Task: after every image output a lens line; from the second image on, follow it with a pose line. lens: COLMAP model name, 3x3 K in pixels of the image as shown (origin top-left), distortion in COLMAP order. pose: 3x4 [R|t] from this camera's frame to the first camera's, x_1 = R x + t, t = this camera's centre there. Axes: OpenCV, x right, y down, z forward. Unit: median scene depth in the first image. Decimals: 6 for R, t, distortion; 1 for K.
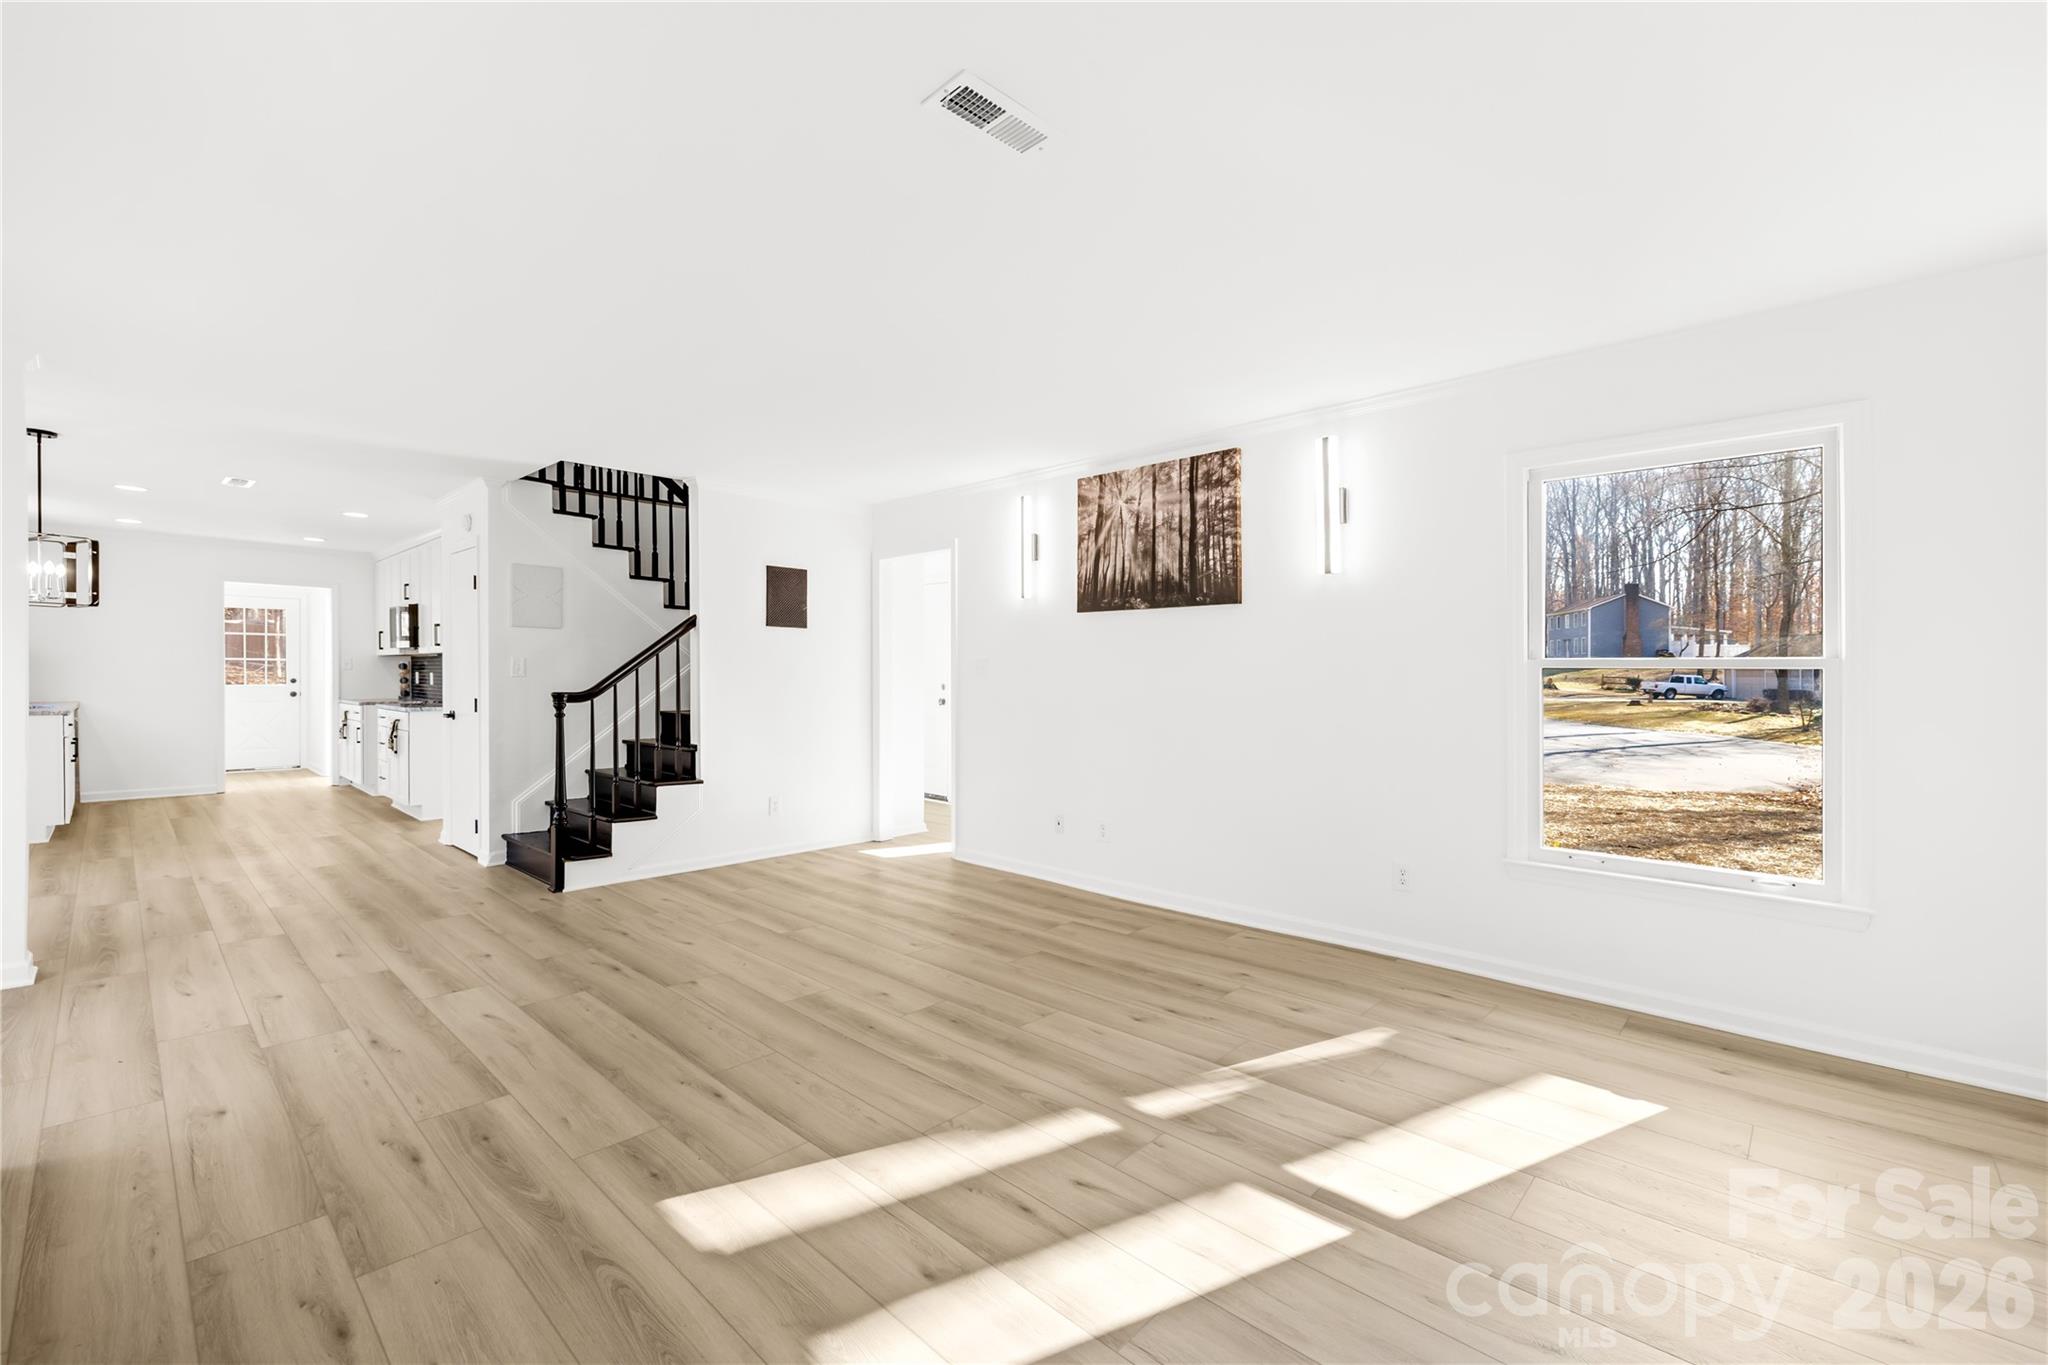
lens RADIAL K [[863.9, 0, 1020.4], [0, 863.9, 678.3], [0, 0, 1]] dist [0.003089, 0.000218]
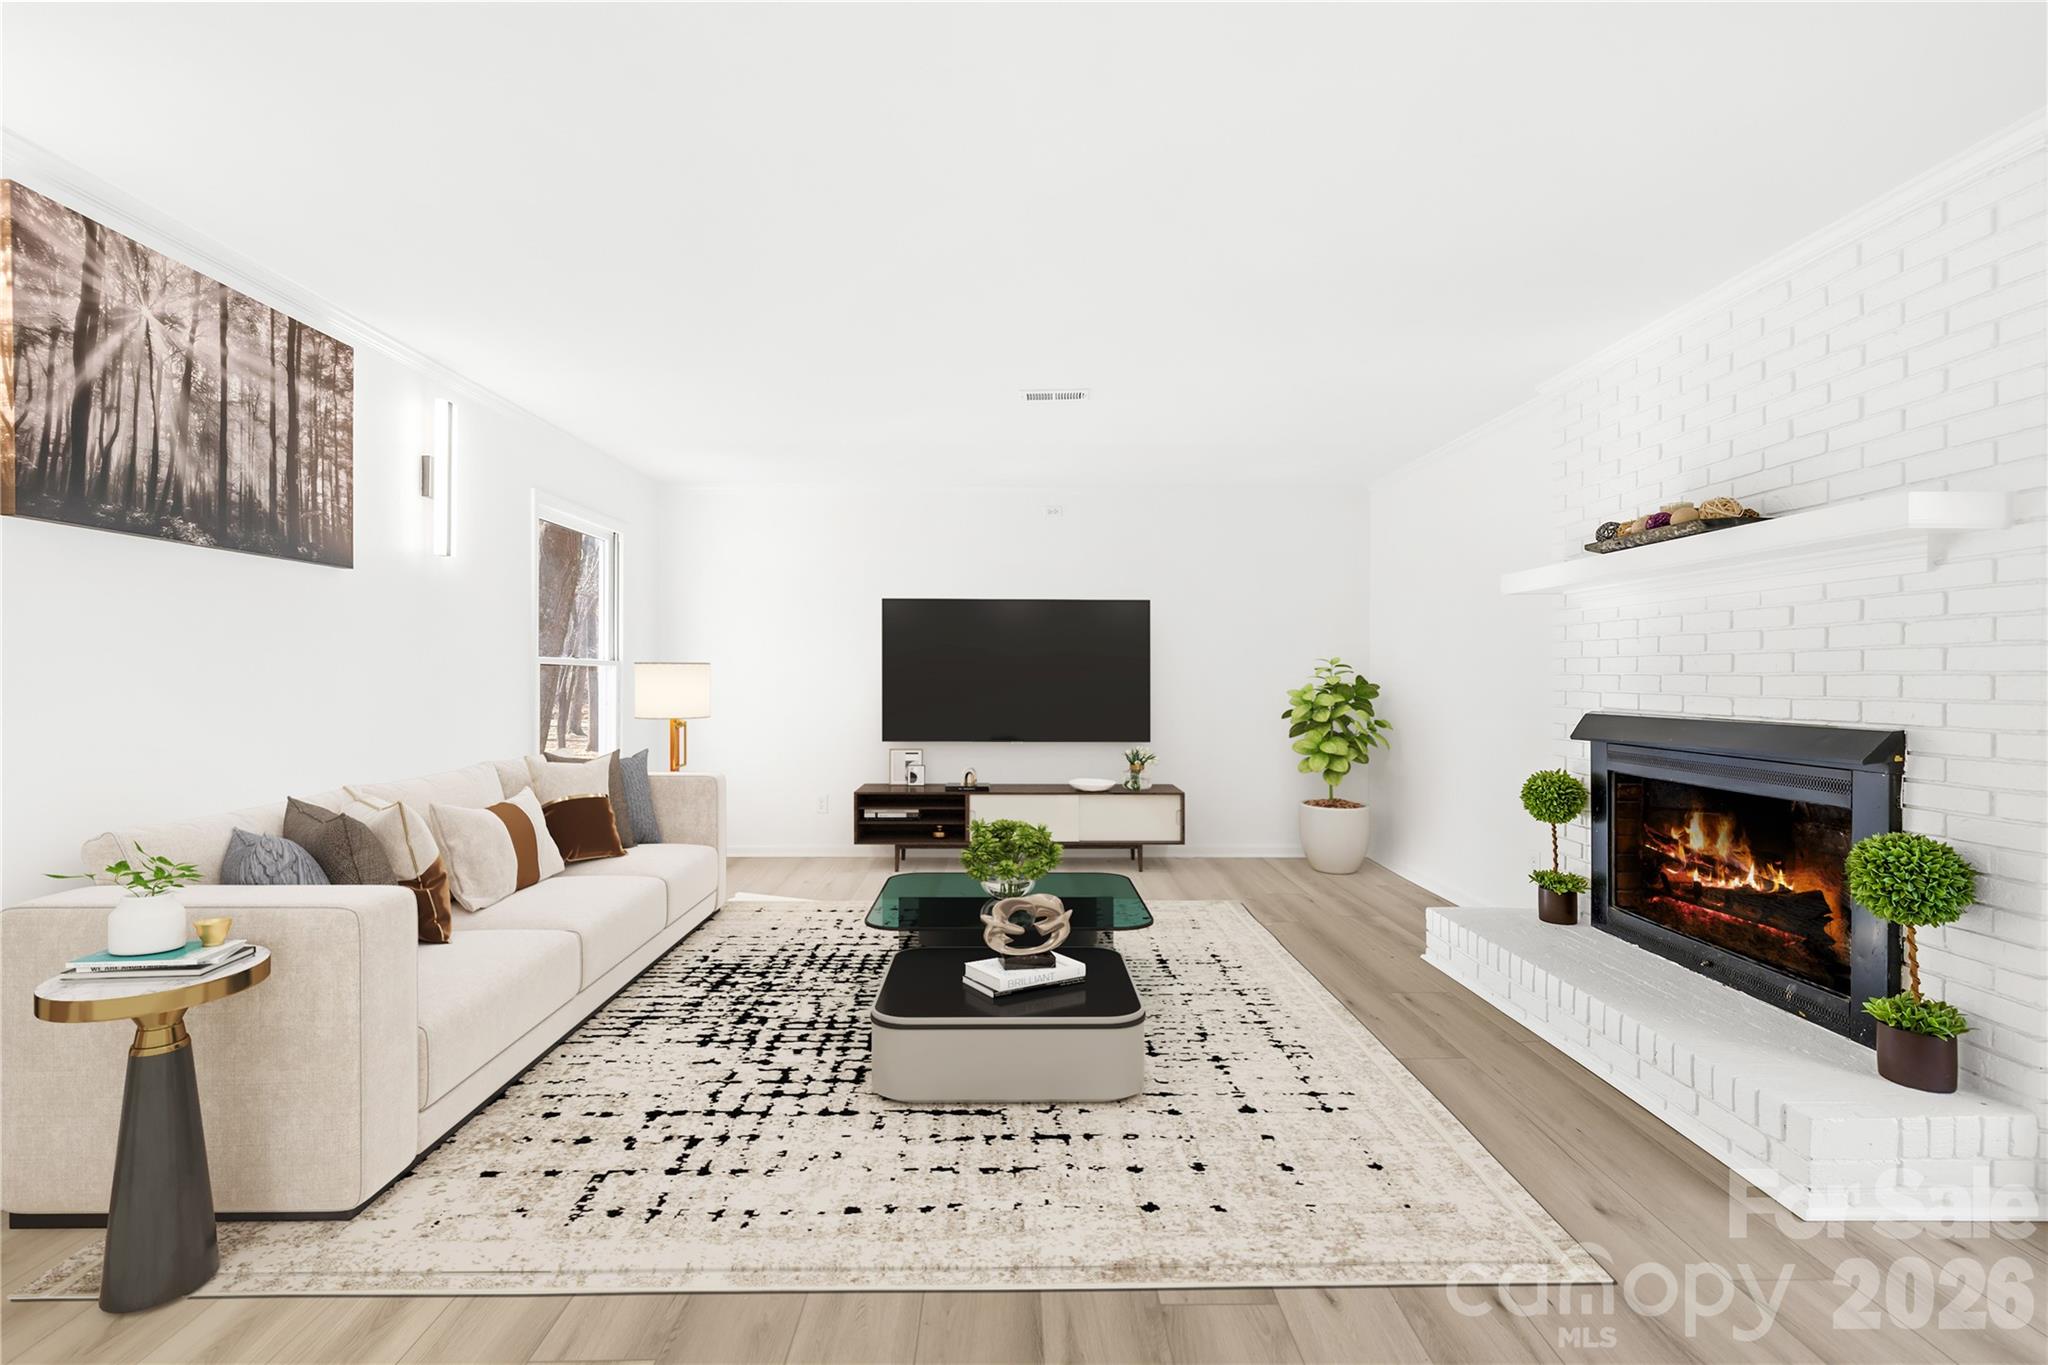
lens RADIAL K [[863.9, 0, 1022.7], [0, 863.9, 673.6], [0, 0, 1]] dist [0.003089, 0.000218]
pose [[-0.696458, -0.002064, 0.717594, -0.597256], [0.004573, 0.999963, 0.007315, -0.003658], [-0.717583, 0.008377, -0.696423, 1.033010]]
